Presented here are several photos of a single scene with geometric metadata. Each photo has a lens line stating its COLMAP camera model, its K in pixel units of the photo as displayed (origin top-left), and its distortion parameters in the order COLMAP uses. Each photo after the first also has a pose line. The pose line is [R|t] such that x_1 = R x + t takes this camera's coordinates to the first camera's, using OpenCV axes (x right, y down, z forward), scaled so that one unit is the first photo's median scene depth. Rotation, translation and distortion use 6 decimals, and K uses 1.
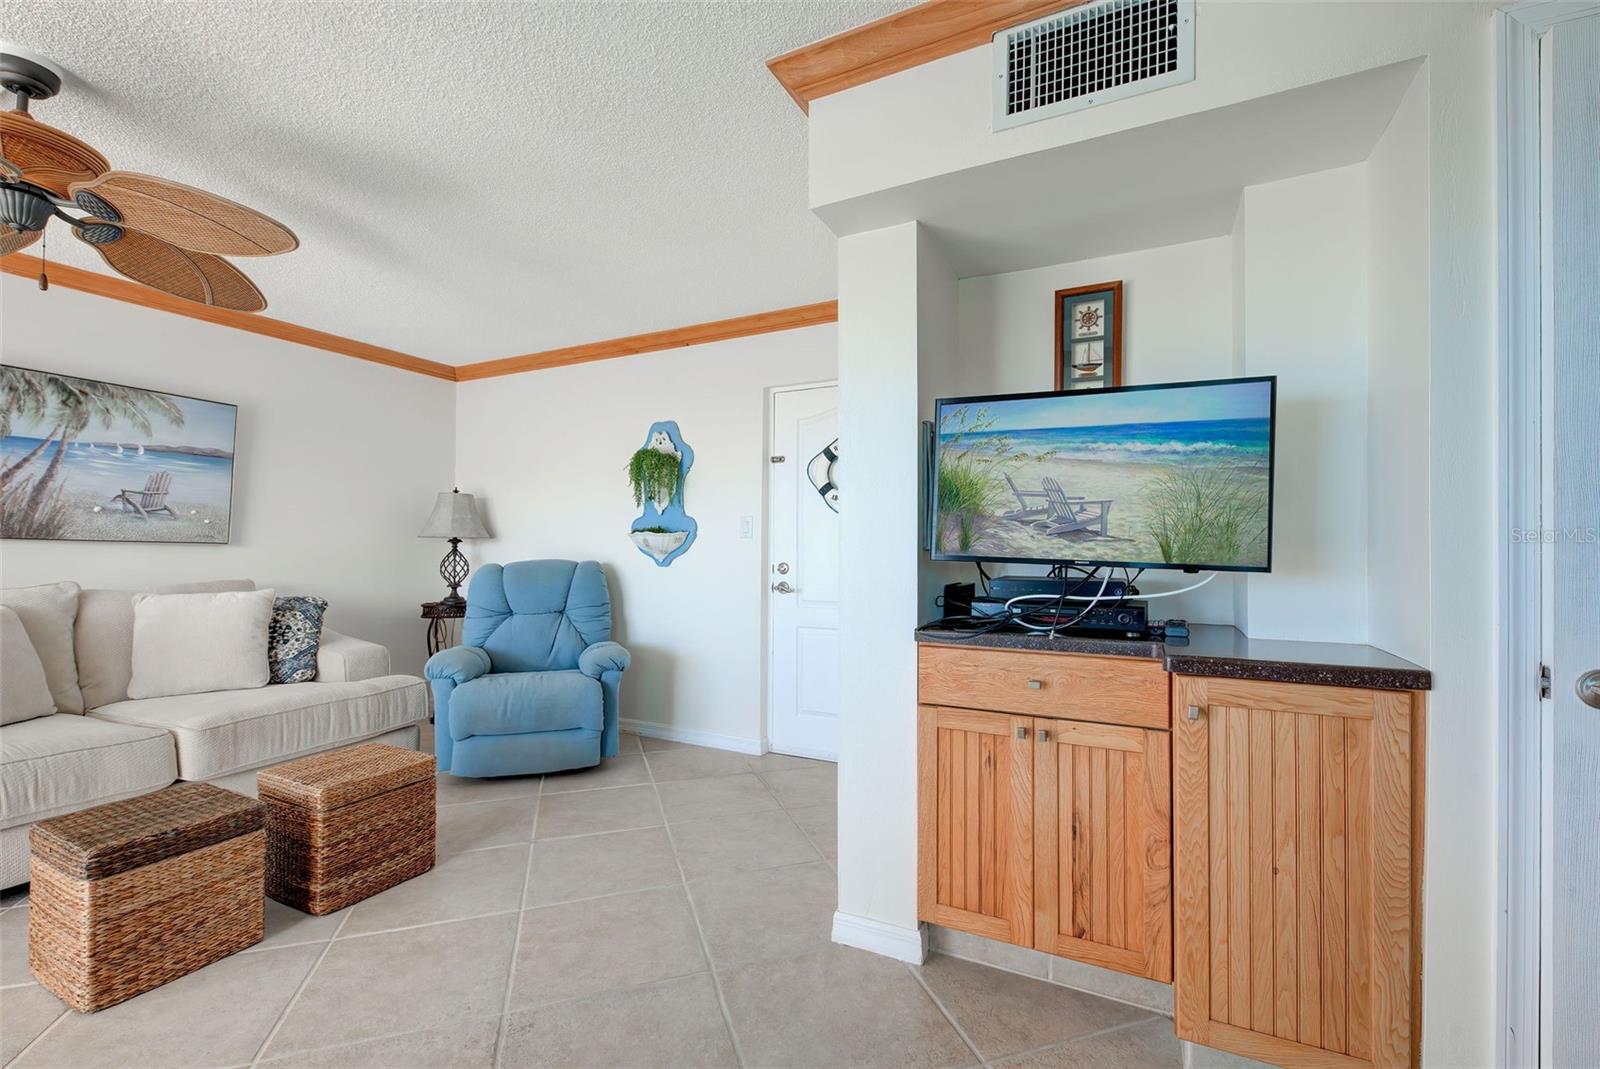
lens RADIAL K [[673.0, 0, 811.2], [0, 673.0, 543.5], [0, 0, 1]] dist [0.014980, -0.007247]
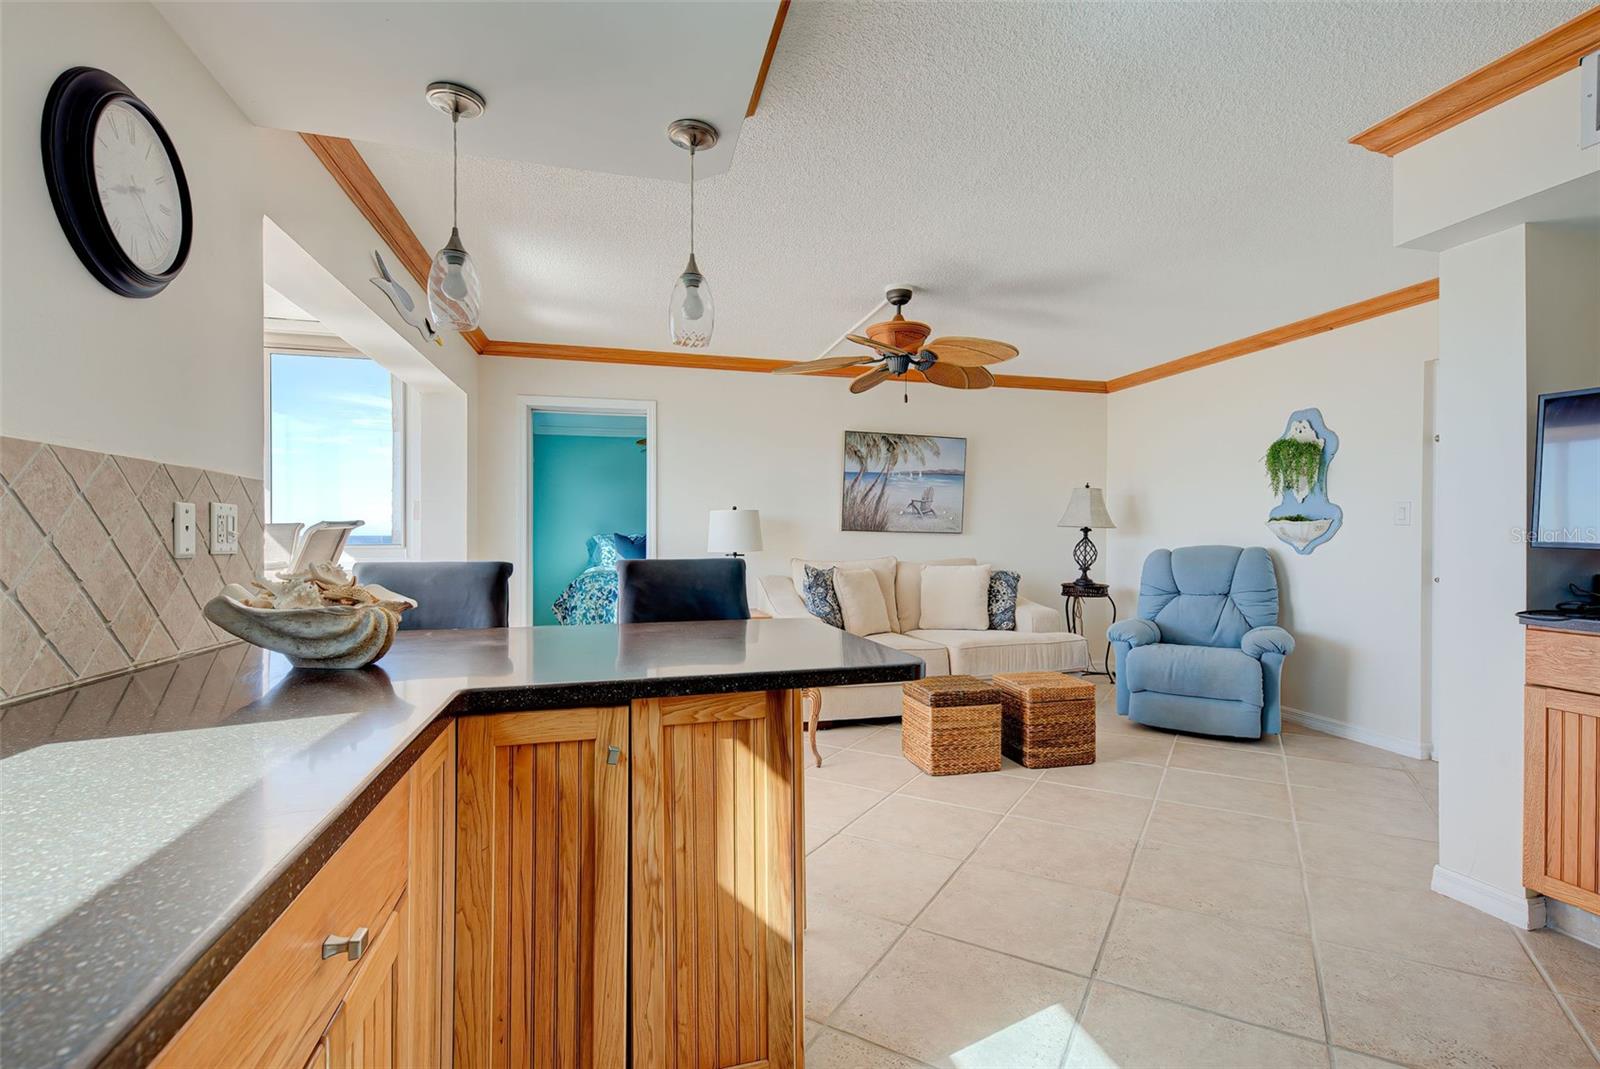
lens RADIAL K [[728.2, 0, 832.2], [0, 728.2, 540.3], [0, 0, 1]] dist [0.003706, 0.000269]
pose [[0.663639, 0.003553, -0.748045, 0.154713], [0.005518, 0.999938, 0.009644, -0.001767], [0.748033, -0.010528, 0.663578, -0.297417]]
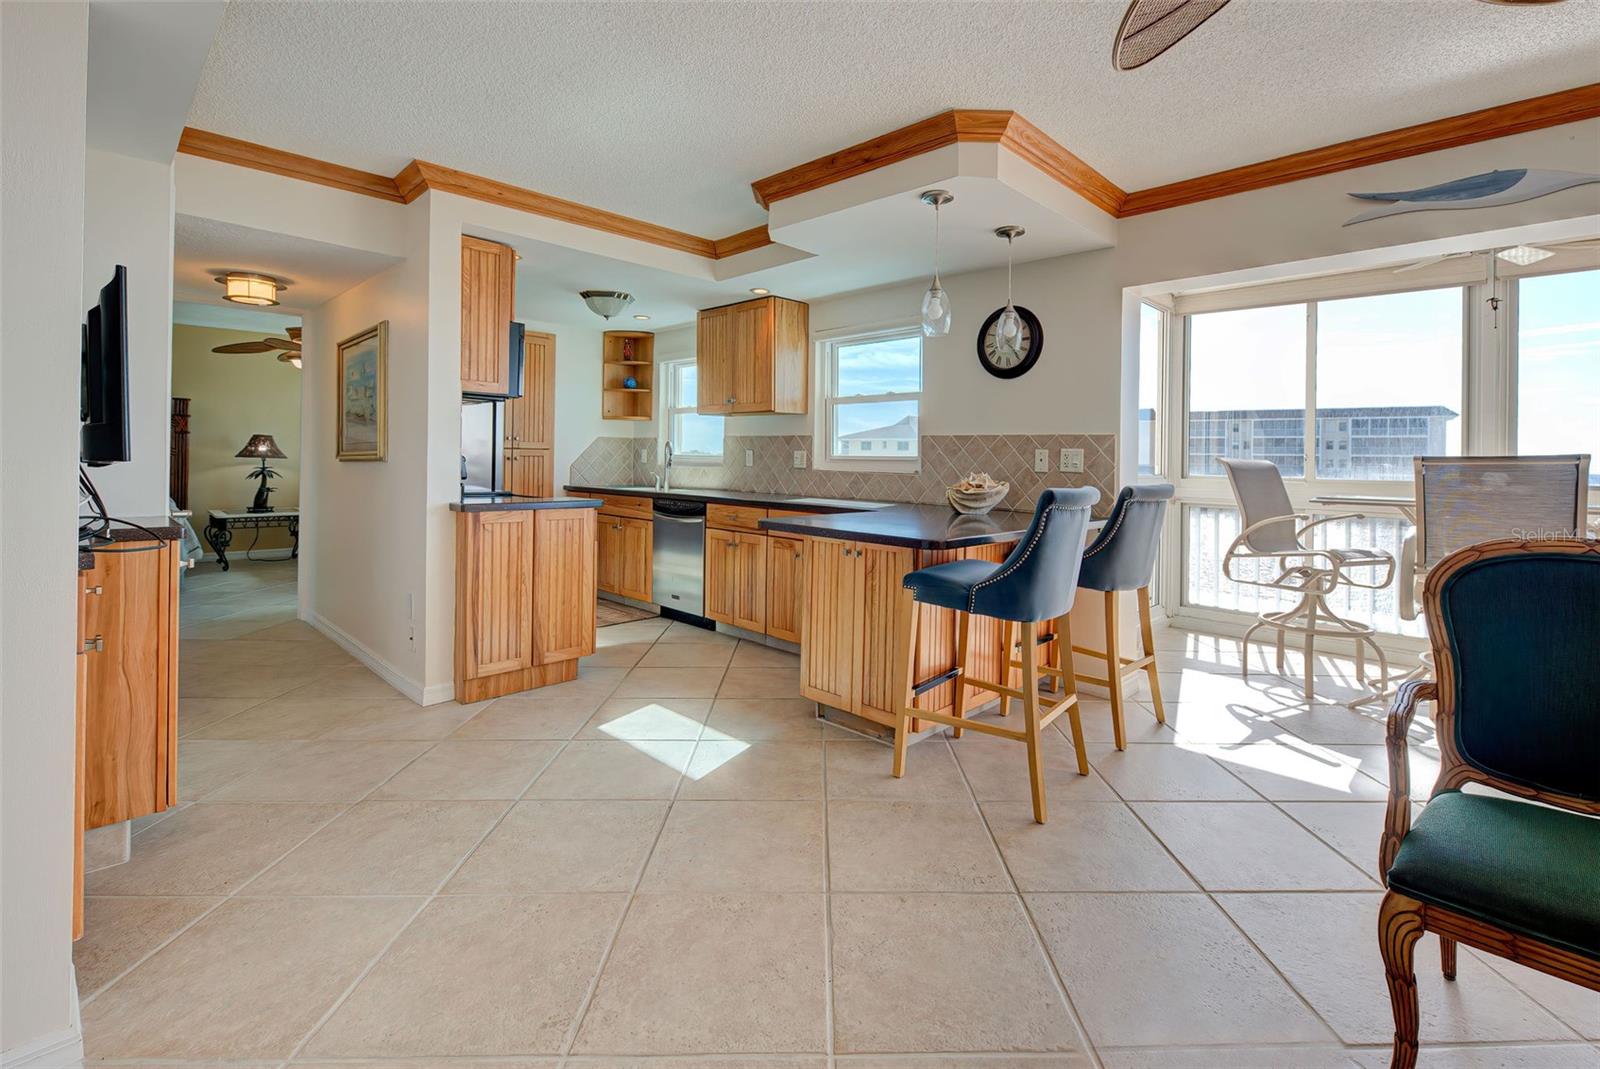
lens RADIAL K [[751.4, 0, 833.8], [0, 751.4, 465.3], [0, 0, 1]] dist [-0.000561, 0.000115]
pose [[-0.950725, -0.022679, 0.309205, -0.510762], [-0.023090, 0.999731, 0.002328, 0.005532], [-0.309175, -0.004926, -0.950992, 0.889583]]
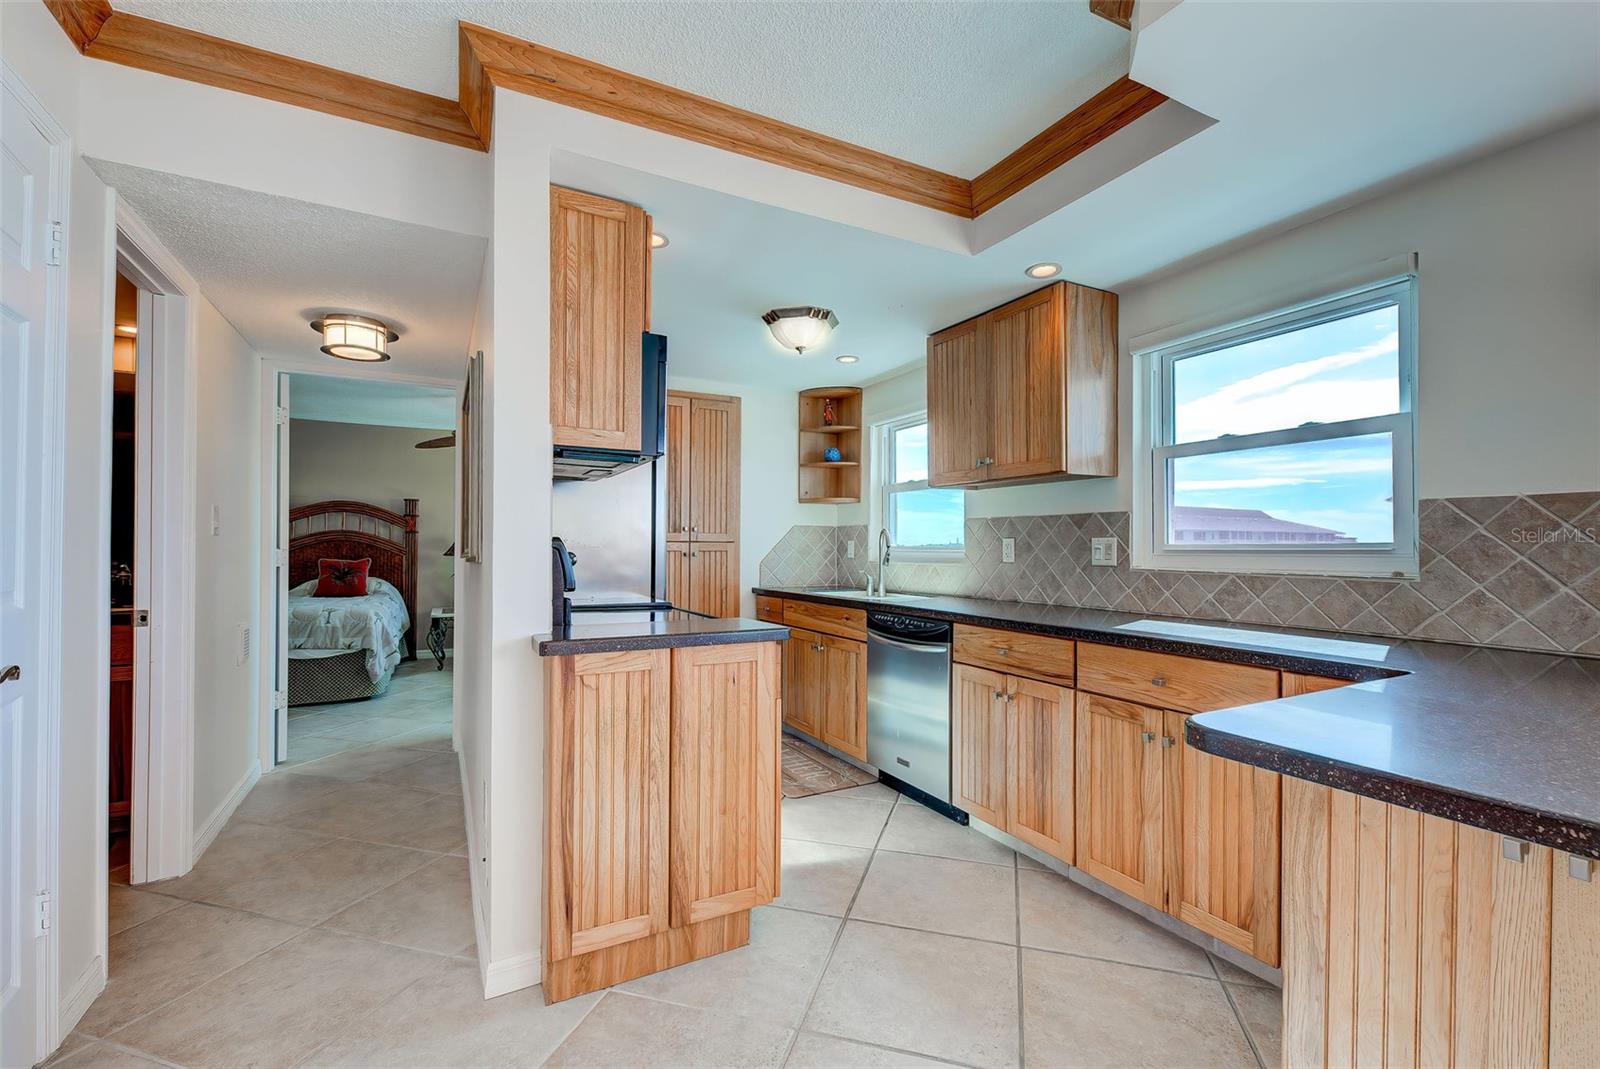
lens RADIAL K [[687.5, 0, 797.6], [0, 687.5, 543.1], [0, 0, 1]] dist [0.002600, -0.000614]
pose [[-0.809186, -0.003046, 0.587545, -0.170443], [-0.012589, 0.999847, -0.012154, 0.003243], [-0.587418, -0.017232, -0.809100, 0.376804]]
